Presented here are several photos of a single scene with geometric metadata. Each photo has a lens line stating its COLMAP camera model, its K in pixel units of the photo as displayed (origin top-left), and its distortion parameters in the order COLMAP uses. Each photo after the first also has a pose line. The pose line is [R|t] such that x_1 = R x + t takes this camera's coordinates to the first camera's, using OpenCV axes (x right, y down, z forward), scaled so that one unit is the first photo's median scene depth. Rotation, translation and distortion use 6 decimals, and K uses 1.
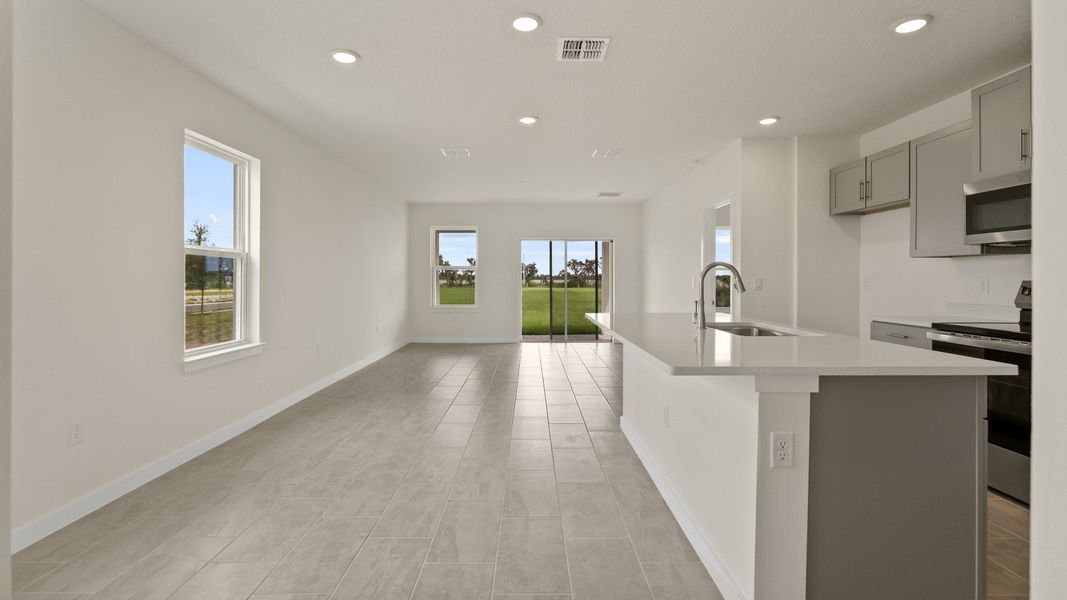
lens RADIAL K [[484.6, 0, 528.9], [0, 484.6, 295.0], [0, 0, 1]] dist [-0.001205, 0.000480]
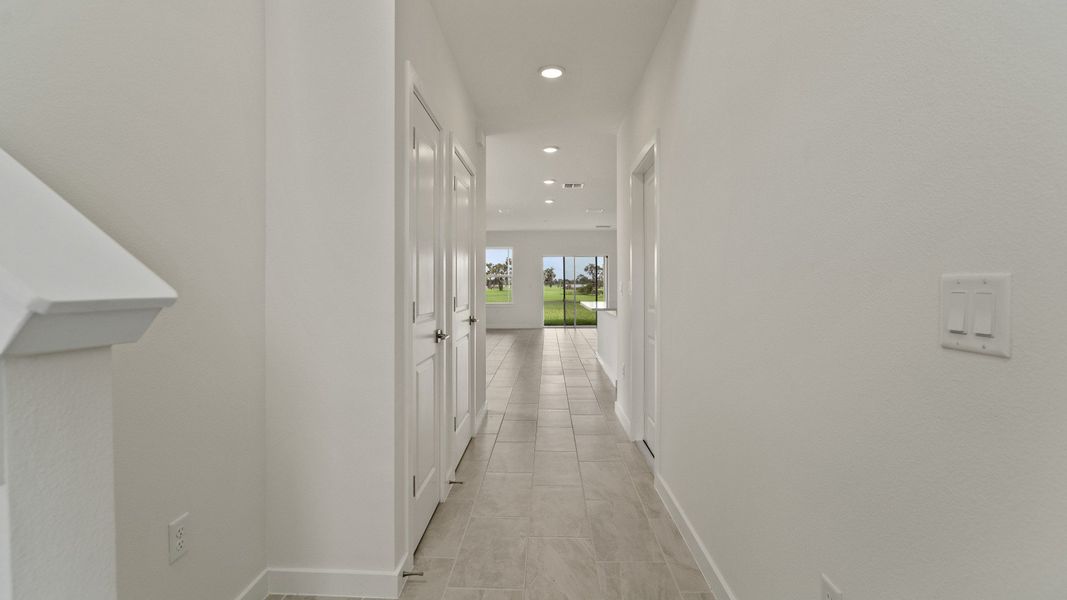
lens RADIAL K [[484.6, 0, 528.9], [0, 484.6, 295.0], [0, 0, 1]] dist [-0.001205, 0.000480]
pose [[0.999302, -0.006377, -0.036813, -0.005379], [0.006003, 0.999929, -0.010260, 0.010394], [0.036876, 0.010031, 0.999269, -0.392222]]
